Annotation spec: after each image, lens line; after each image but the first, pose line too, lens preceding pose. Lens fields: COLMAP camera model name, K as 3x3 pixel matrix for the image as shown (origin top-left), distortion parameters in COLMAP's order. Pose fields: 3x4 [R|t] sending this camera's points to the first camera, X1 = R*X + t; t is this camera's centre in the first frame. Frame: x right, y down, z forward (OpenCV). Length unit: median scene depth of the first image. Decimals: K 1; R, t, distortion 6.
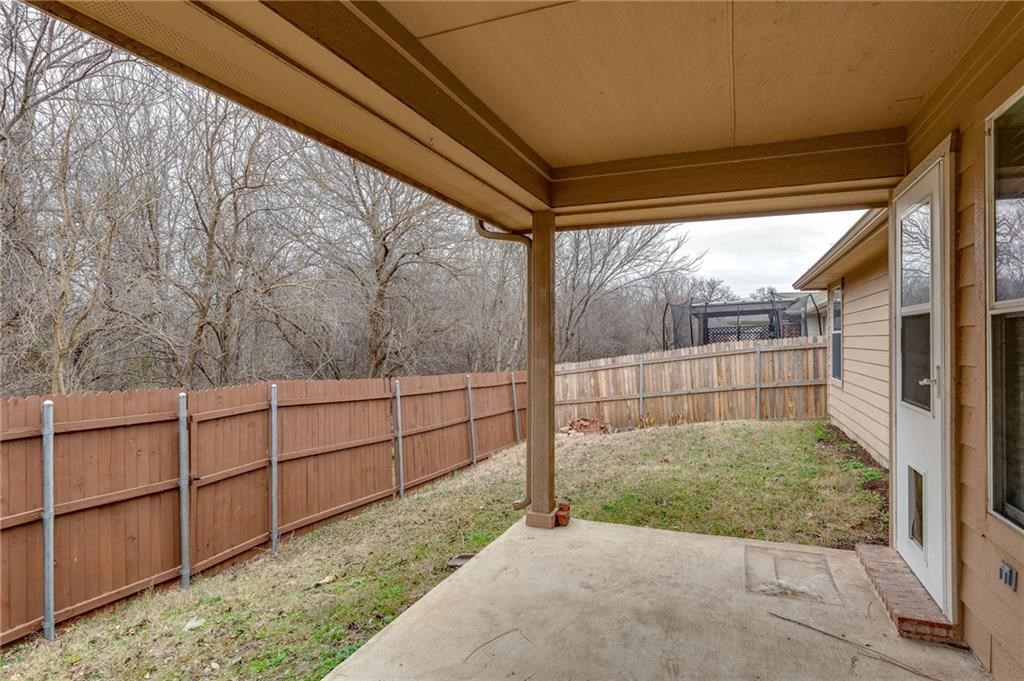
lens RADIAL K [[553.7, 0, 500.7], [0, 553.7, 336.5], [0, 0, 1]] dist [0.001684, 0.000226]
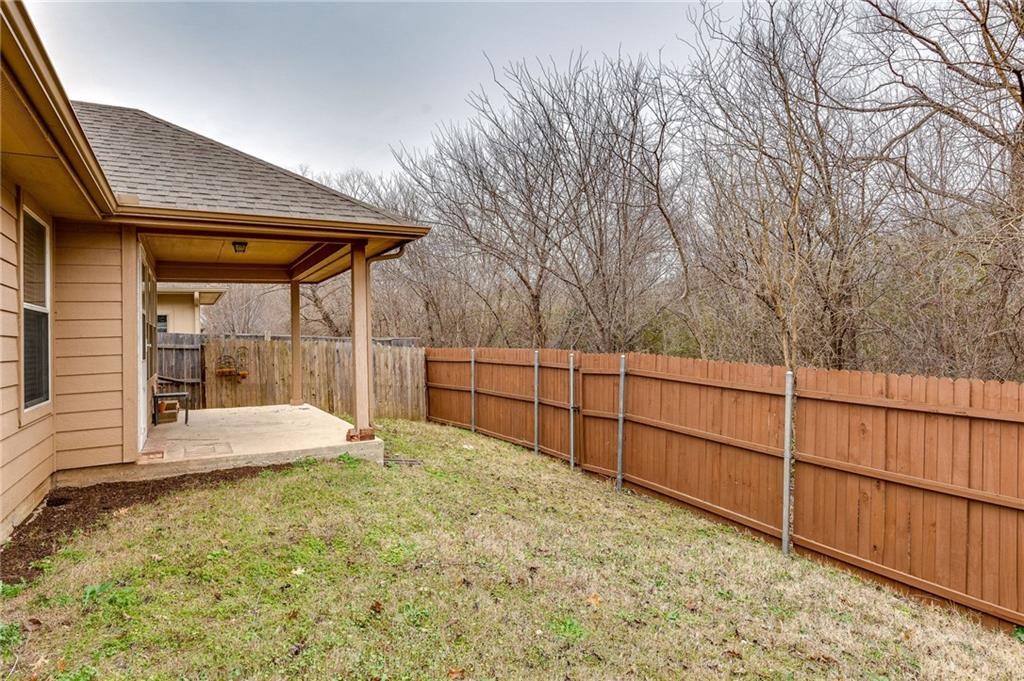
lens RADIAL K [[553.7, 0, 500.7], [0, 553.7, 336.5], [0, 0, 1]] dist [0.001684, 0.000226]
pose [[-0.606066, 0.012488, -0.795316, 0.585278], [0.029752, 0.999533, -0.006977, 0.036247], [0.794858, -0.027891, -0.606154, 1.231364]]
